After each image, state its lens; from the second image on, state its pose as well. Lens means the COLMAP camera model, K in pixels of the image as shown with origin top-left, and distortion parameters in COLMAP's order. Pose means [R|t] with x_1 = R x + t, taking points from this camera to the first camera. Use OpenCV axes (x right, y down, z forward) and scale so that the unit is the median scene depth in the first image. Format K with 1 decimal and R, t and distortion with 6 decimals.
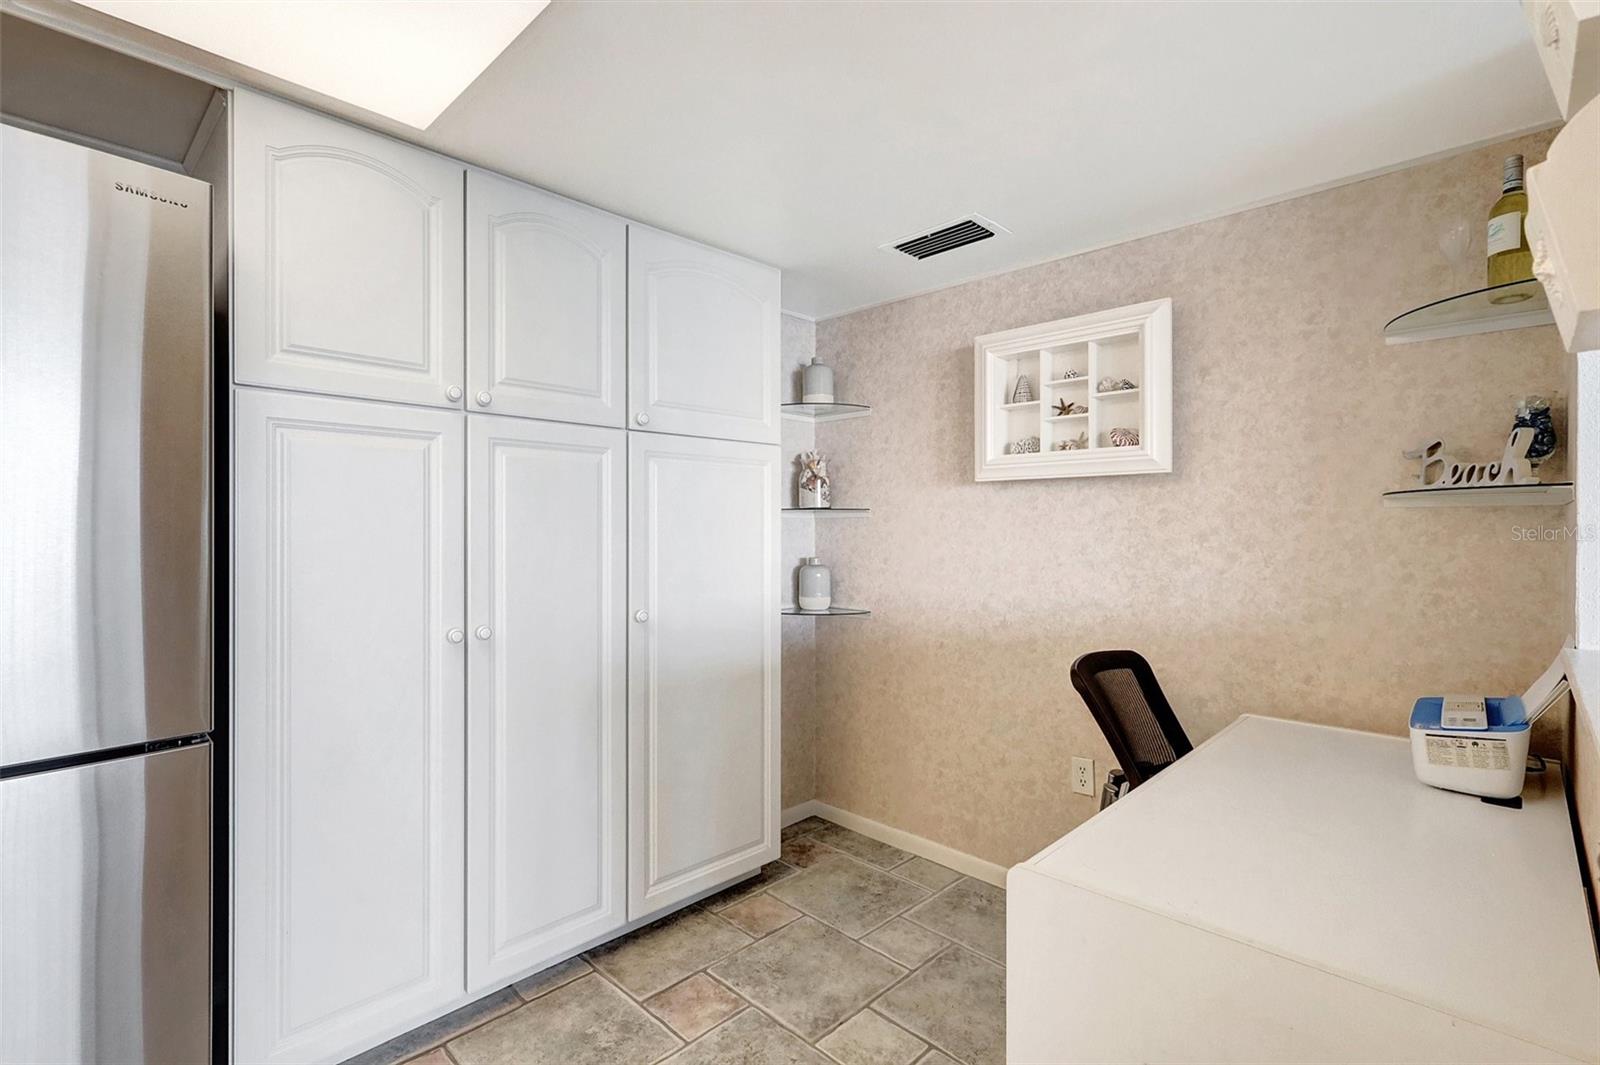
lens RADIAL K [[736.1, 0, 794.3], [0, 736.1, 530.6], [0, 0, 1]] dist [0.002302, -0.000118]
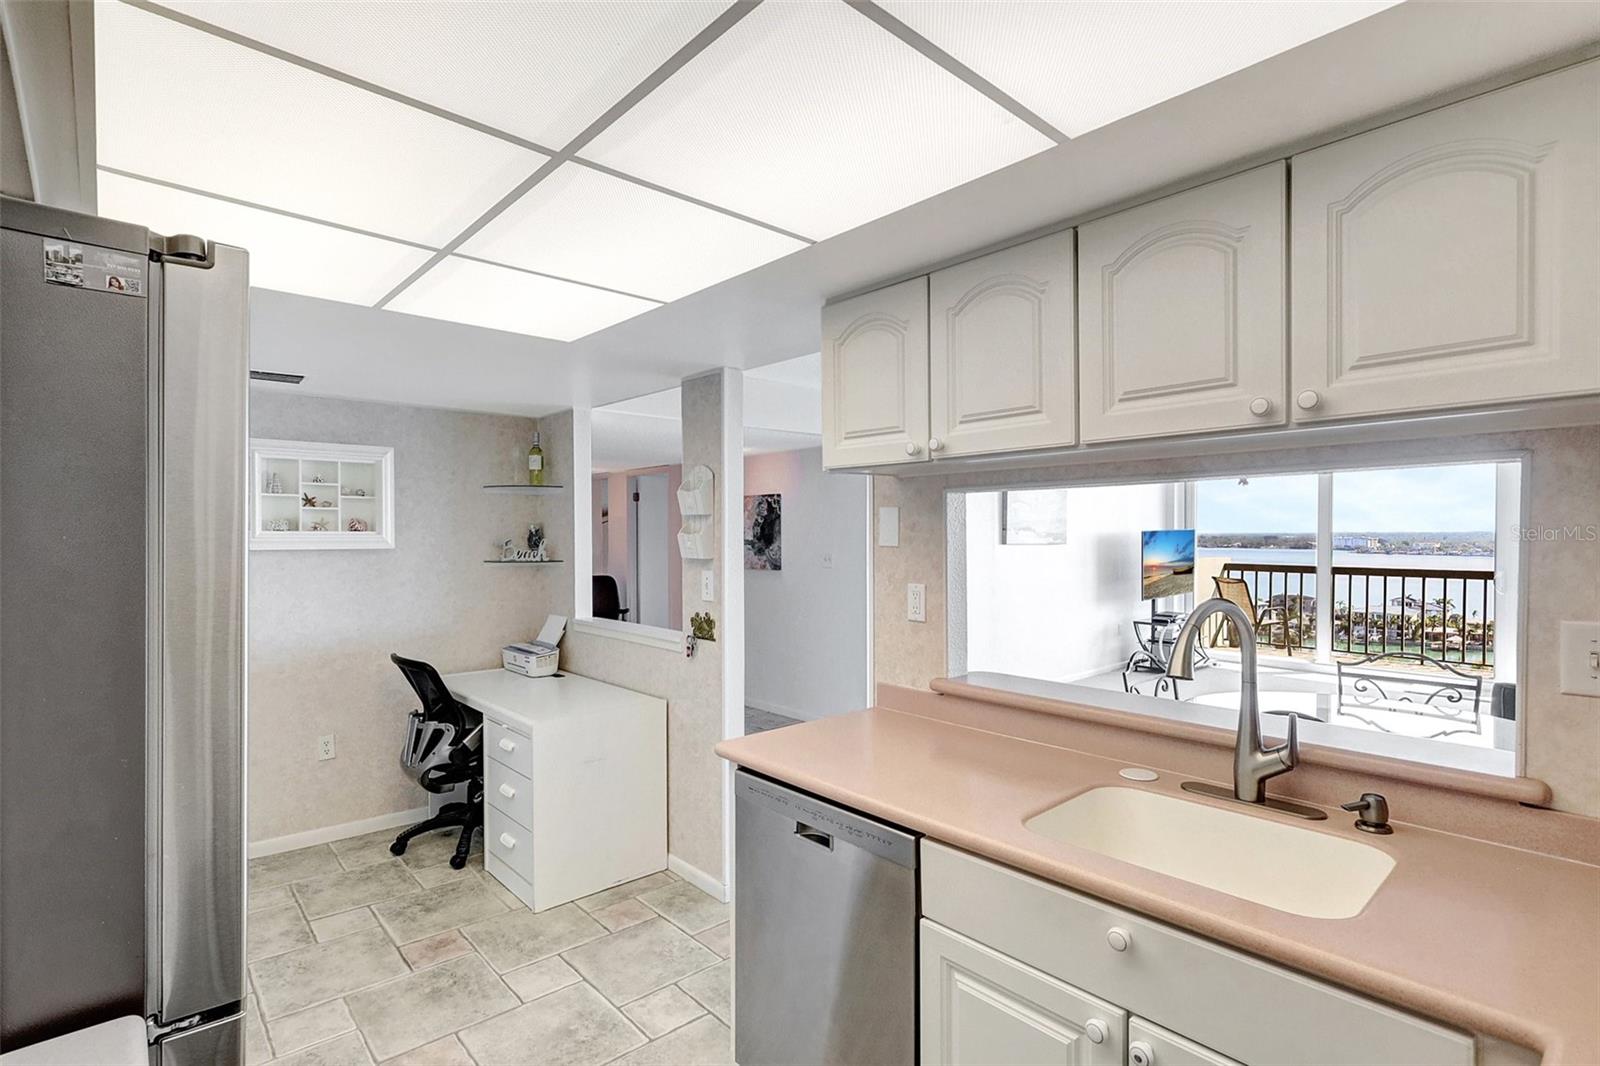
lens RADIAL K [[781.5, 0, 793.6], [0, 781.5, 547.9], [0, 0, 1]] dist [0.000668, 0.001228]
pose [[0.065015, -0.018988, 0.997704, -1.241004], [0.003236, 0.999818, 0.018817, -0.110191], [-0.997879, 0.002005, 0.065065, -0.057499]]
